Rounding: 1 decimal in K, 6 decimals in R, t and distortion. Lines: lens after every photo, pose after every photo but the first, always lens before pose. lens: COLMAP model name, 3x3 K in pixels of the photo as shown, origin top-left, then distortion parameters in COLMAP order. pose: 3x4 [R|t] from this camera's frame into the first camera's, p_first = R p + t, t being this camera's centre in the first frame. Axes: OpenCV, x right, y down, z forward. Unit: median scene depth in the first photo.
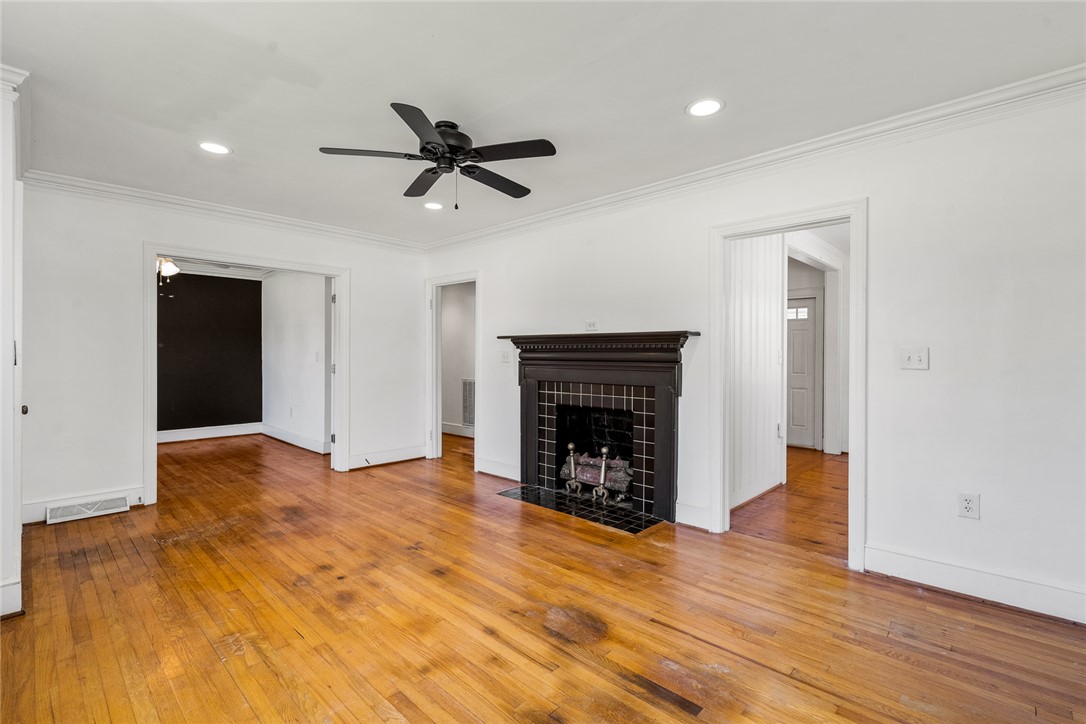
lens RADIAL K [[495.2, 0, 543.0], [0, 495.2, 362.0], [0, 0, 1]] dist [0.000179, -0.000043]
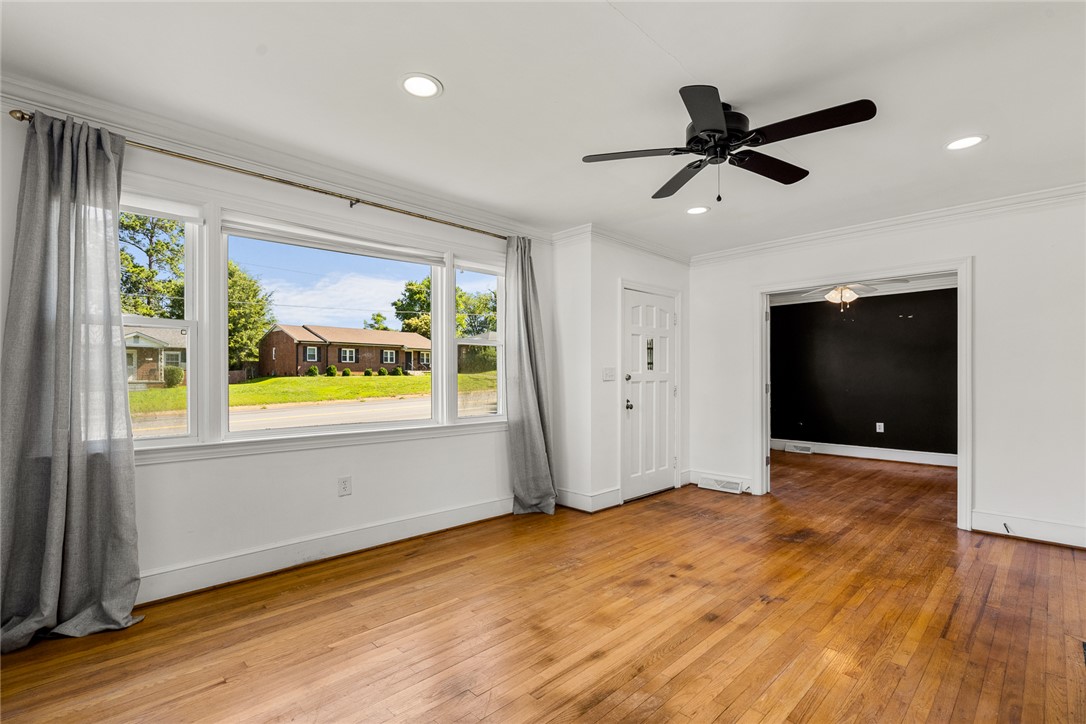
lens RADIAL K [[497.9, 0, 537.5], [0, 497.9, 365.7], [0, 0, 1]] dist [-0.005900, 0.000114]
pose [[-0.028159, -0.025002, -0.999291, 0.673353], [-0.015341, 0.999580, -0.024576, 0.004245], [0.999486, 0.014638, -0.028530, 0.692950]]
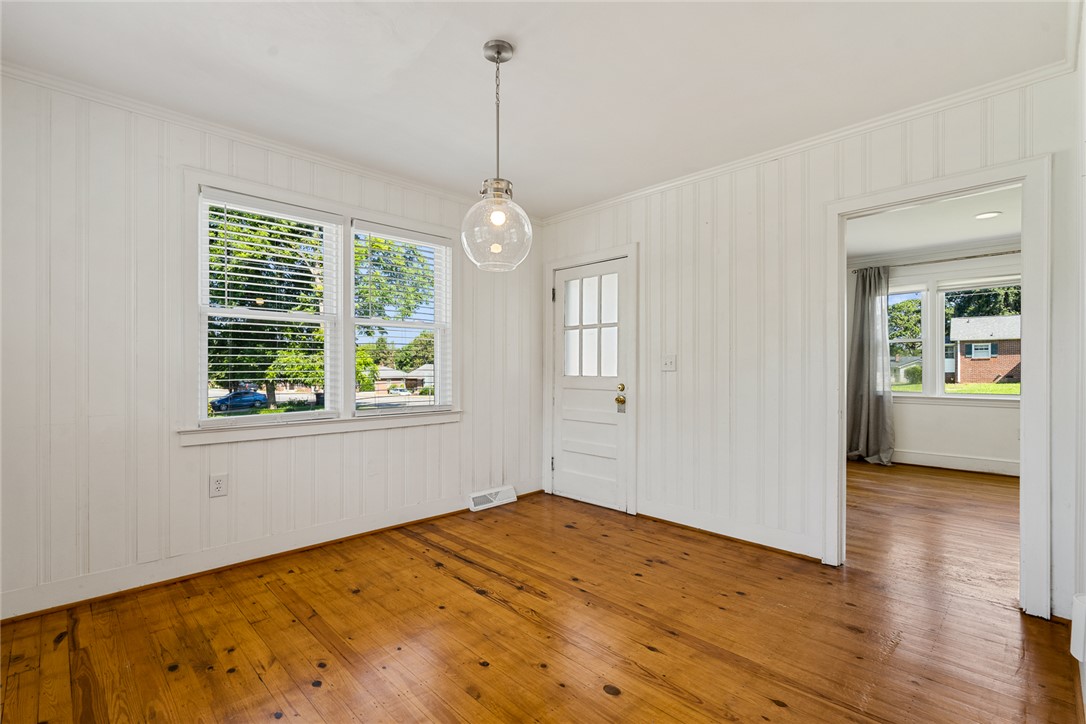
lens RADIAL K [[497.9, 0, 537.5], [0, 497.9, 365.7], [0, 0, 1]] dist [-0.005900, 0.000114]
pose [[-0.999363, -0.001110, 0.035663, 1.215869], [-0.000921, 0.999985, 0.005320, 0.002350], [-0.035668, 0.005283, -0.999350, 2.038545]]
